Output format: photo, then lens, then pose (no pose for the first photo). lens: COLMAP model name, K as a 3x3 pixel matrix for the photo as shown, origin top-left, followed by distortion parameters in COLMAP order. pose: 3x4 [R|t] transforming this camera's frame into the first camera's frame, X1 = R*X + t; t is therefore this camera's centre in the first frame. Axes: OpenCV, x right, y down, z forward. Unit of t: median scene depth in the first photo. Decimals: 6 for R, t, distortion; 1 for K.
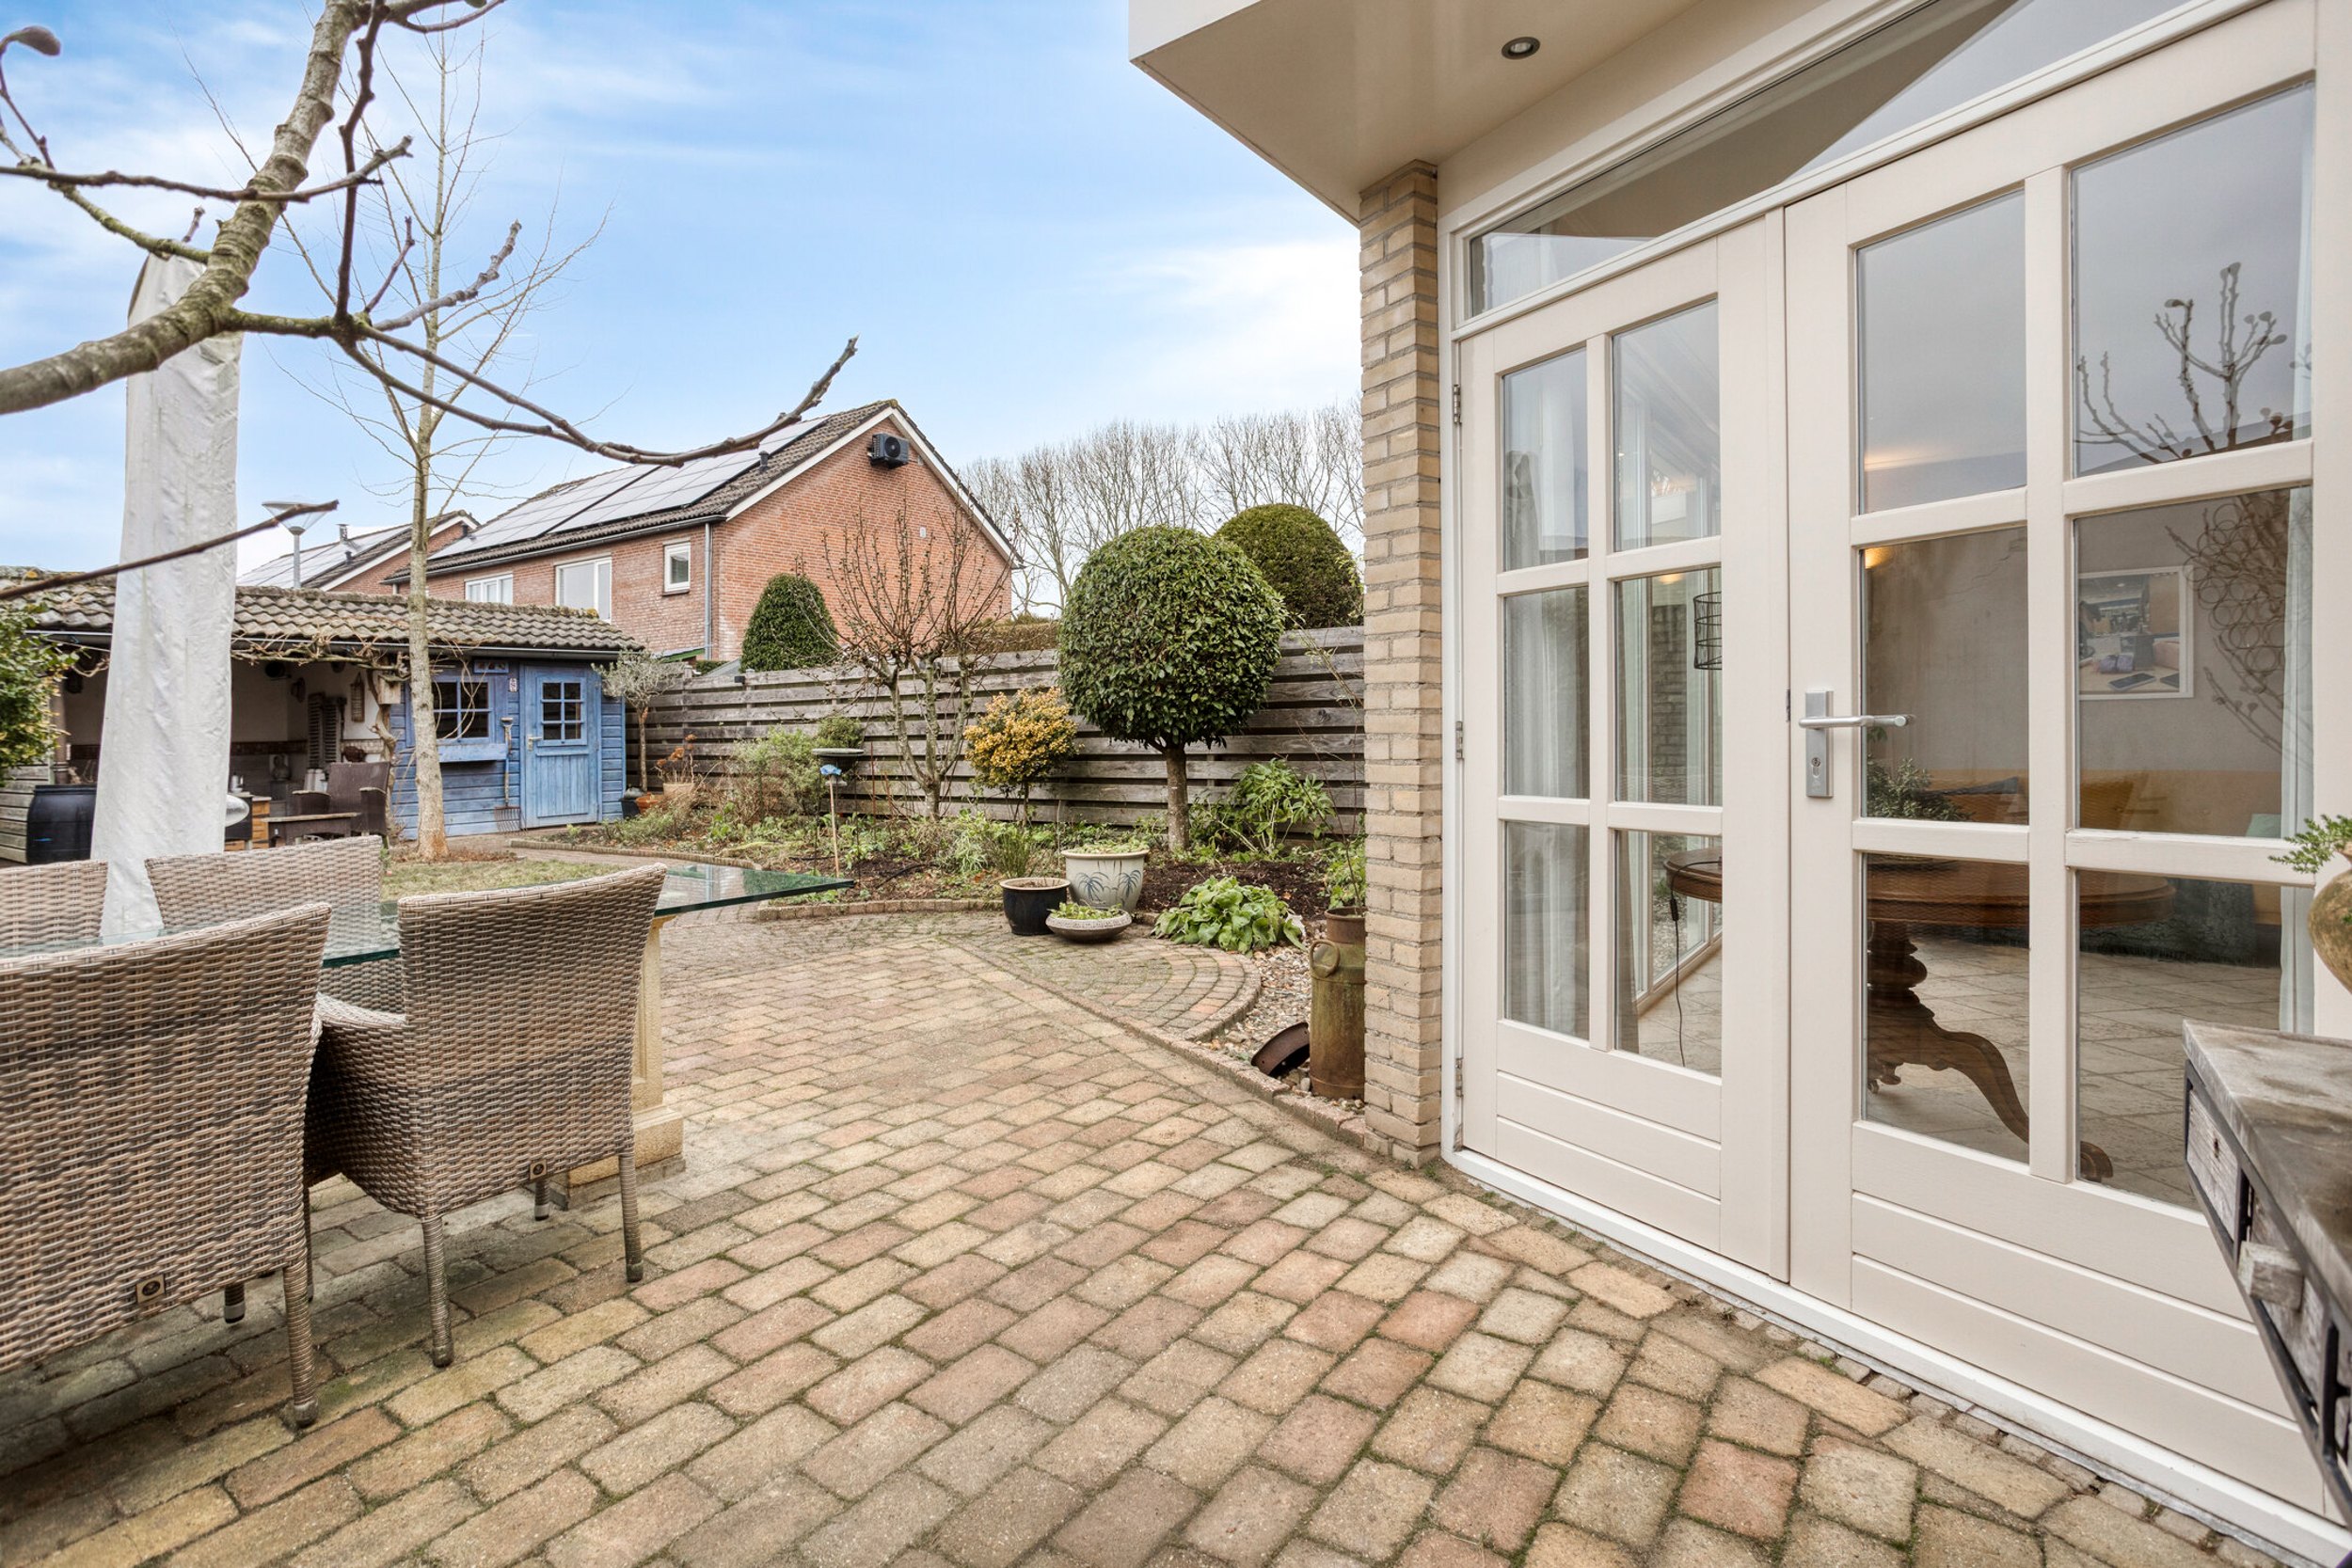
lens RADIAL K [[1175.5, 0, 1176.0], [0, 1175.5, 784.0], [0, 0, 1]] dist [-0.043168, 0.032771]
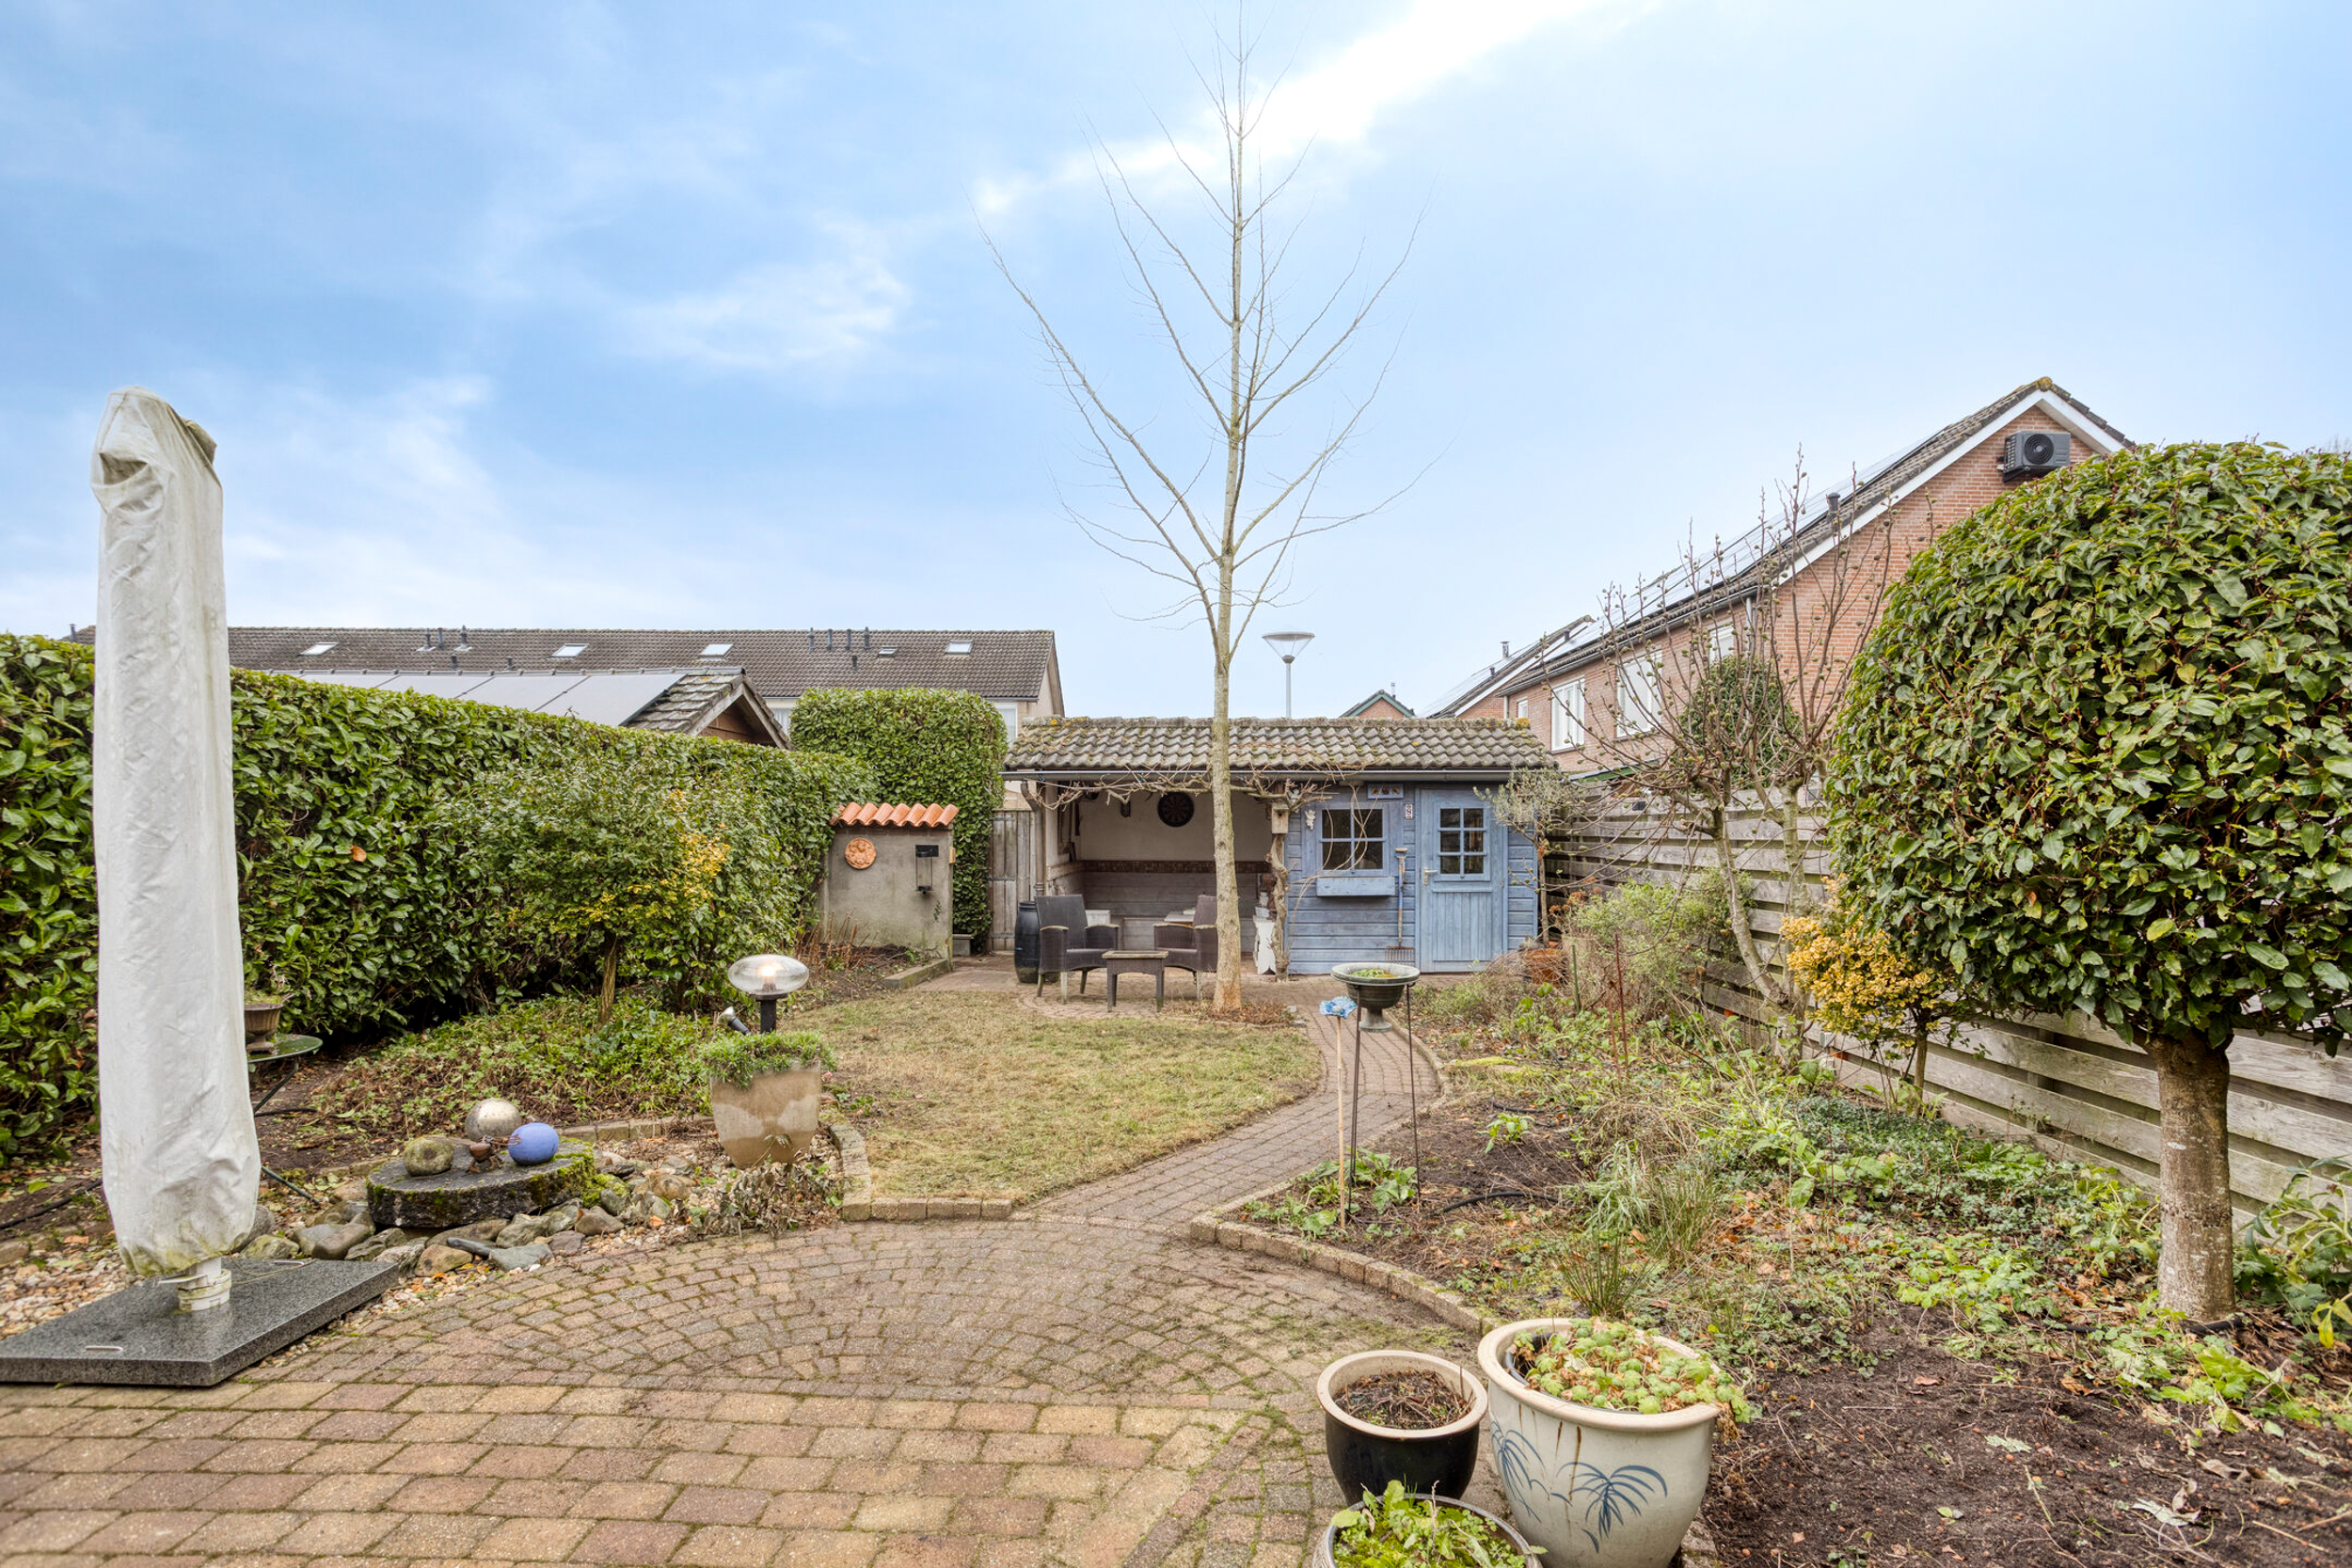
lens RADIAL K [[1201.1, 0, 1182.7], [0, 1201.1, 867.7], [0, 0, 1]] dist [-0.046713, 0.034808]
pose [[0.571606, 0.044773, -0.819306, 0.082388], [-0.052811, 0.998447, 0.017718, -0.050332], [0.818827, 0.033141, 0.573083, 0.344539]]
